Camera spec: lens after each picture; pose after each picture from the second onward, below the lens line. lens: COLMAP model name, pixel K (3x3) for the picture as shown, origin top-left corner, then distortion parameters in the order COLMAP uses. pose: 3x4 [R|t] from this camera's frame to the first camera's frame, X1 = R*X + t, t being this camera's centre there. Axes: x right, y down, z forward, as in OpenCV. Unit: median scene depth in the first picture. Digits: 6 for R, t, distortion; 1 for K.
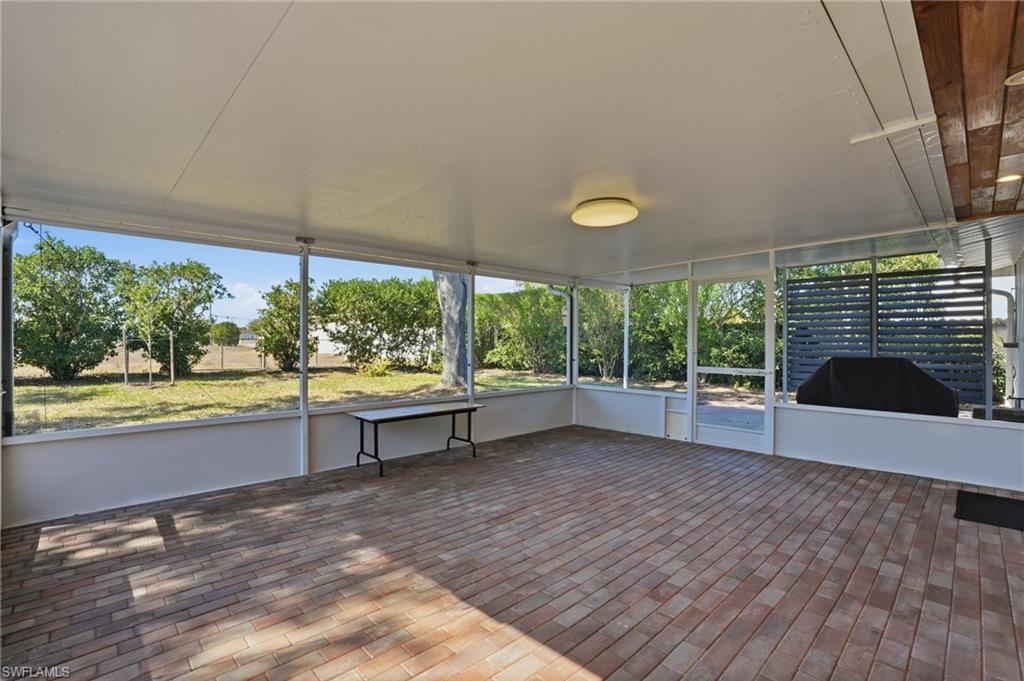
lens RADIAL K [[475.6, 0, 510.5], [0, 475.6, 338.0], [0, 0, 1]] dist [-0.067709, 0.023918]
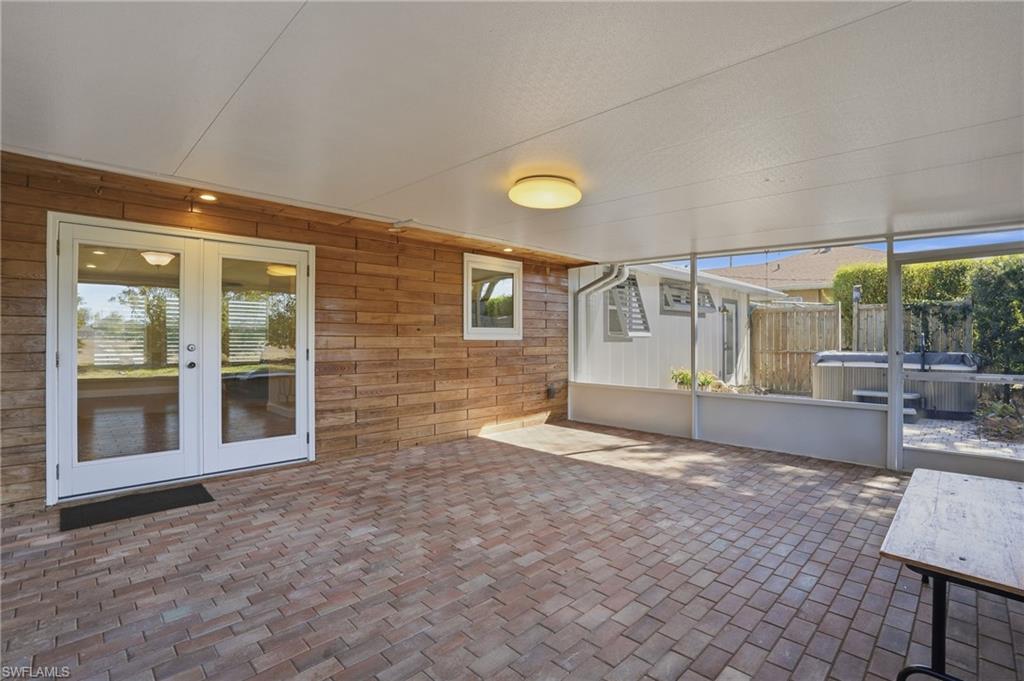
lens RADIAL K [[475.6, 0, 510.5], [0, 475.6, 338.0], [0, 0, 1]] dist [-0.067709, 0.023918]
pose [[-0.999977, -0.006069, -0.003009, 0.260862], [-0.006030, 0.999899, -0.012861, 0.023198], [0.003087, -0.012842, -0.999913, 1.856734]]
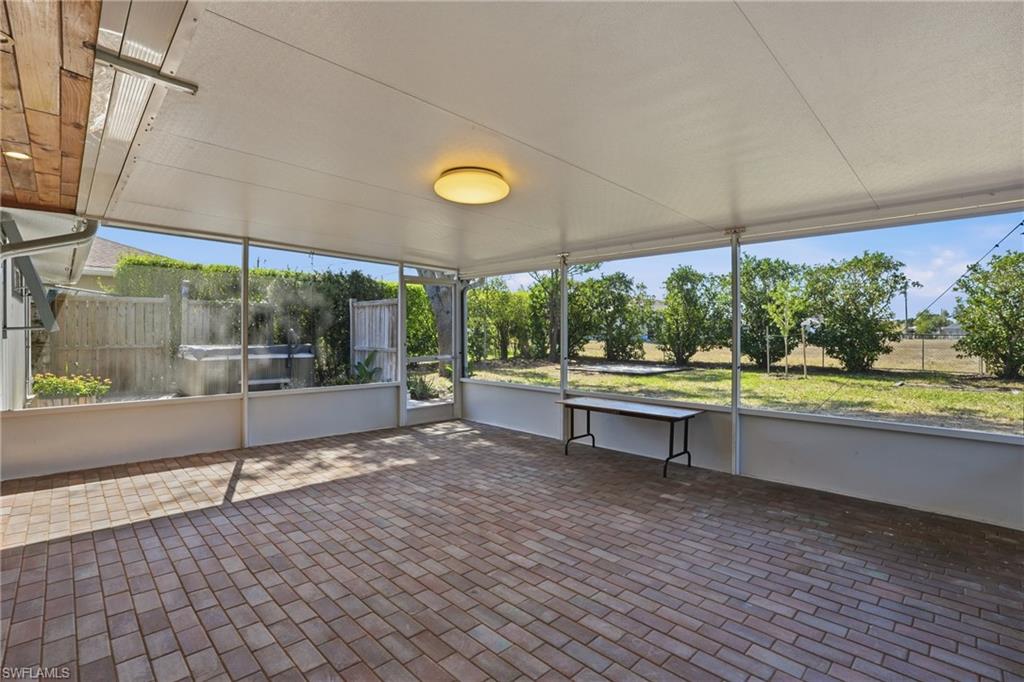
lens RADIAL K [[475.6, 0, 510.5], [0, 475.6, 338.5], [0, 0, 1]] dist [-0.067709, 0.023918]
pose [[0.004079, 0.004168, -0.999983, 1.050687], [0.004386, 0.999982, 0.004186, 0.010402], [0.999982, -0.004403, 0.004060, 1.045176]]
